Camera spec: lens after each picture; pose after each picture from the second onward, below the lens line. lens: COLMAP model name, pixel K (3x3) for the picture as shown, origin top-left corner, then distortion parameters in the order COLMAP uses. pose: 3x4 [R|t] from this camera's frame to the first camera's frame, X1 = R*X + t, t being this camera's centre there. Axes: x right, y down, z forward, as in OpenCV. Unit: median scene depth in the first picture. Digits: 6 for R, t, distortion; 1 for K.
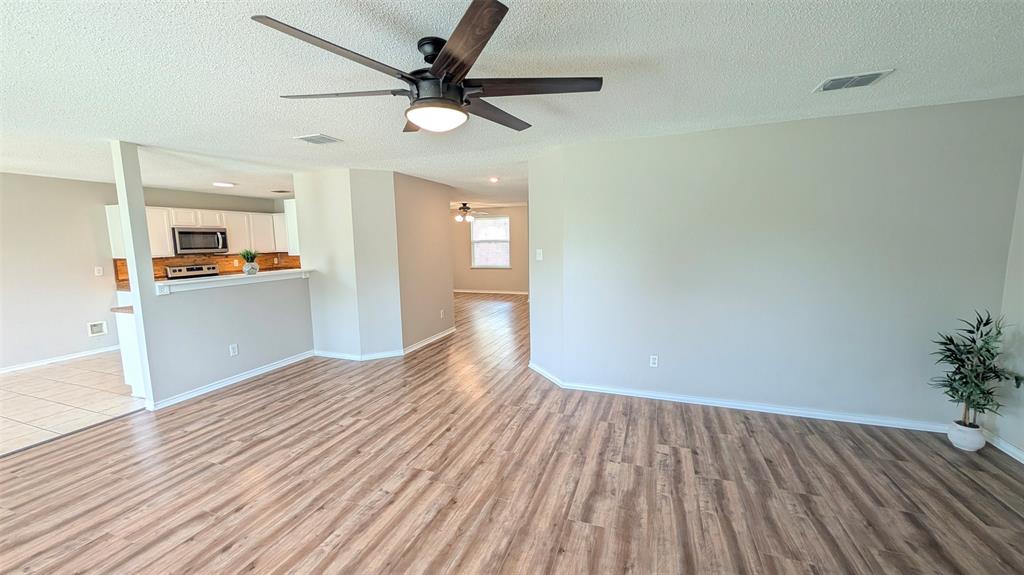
lens RADIAL K [[384.8, 0, 514.6], [0, 384.8, 282.5], [0, 0, 1]] dist [0.000221, 0.000953]
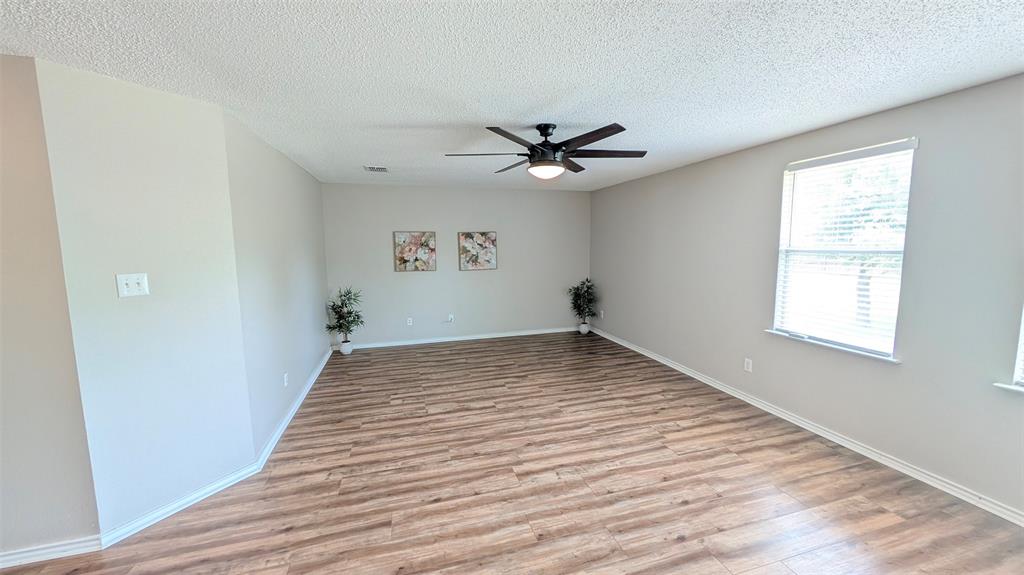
lens RADIAL K [[384.8, 0, 513.2], [0, 384.8, 289.8], [0, 0, 1]] dist [0.000221, 0.000953]
pose [[-0.591341, -0.075445, 0.802885, -0.931208], [0.109132, 0.978968, 0.172369, -0.148702], [-0.799003, 0.189549, -0.570670, 1.377407]]
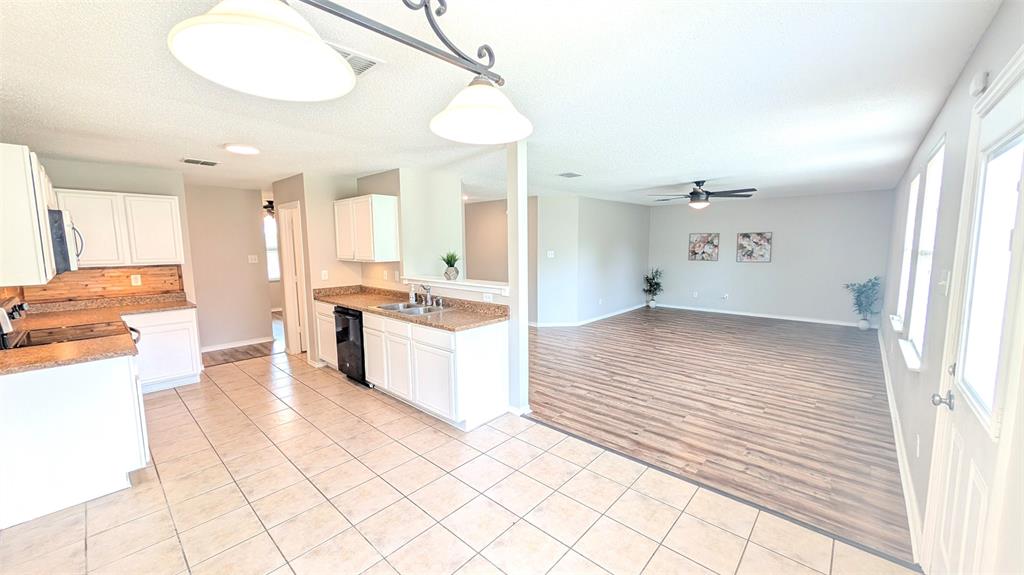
lens RADIAL K [[384.8, 0, 512.2], [0, 384.8, 285.0], [0, 0, 1]] dist [0.000221, 0.000953]
pose [[0.379554, -0.086138, 0.921151, -2.351054], [0.105034, 0.993231, 0.049600, -0.061452], [-0.919188, 0.077926, 0.386032, 0.805194]]
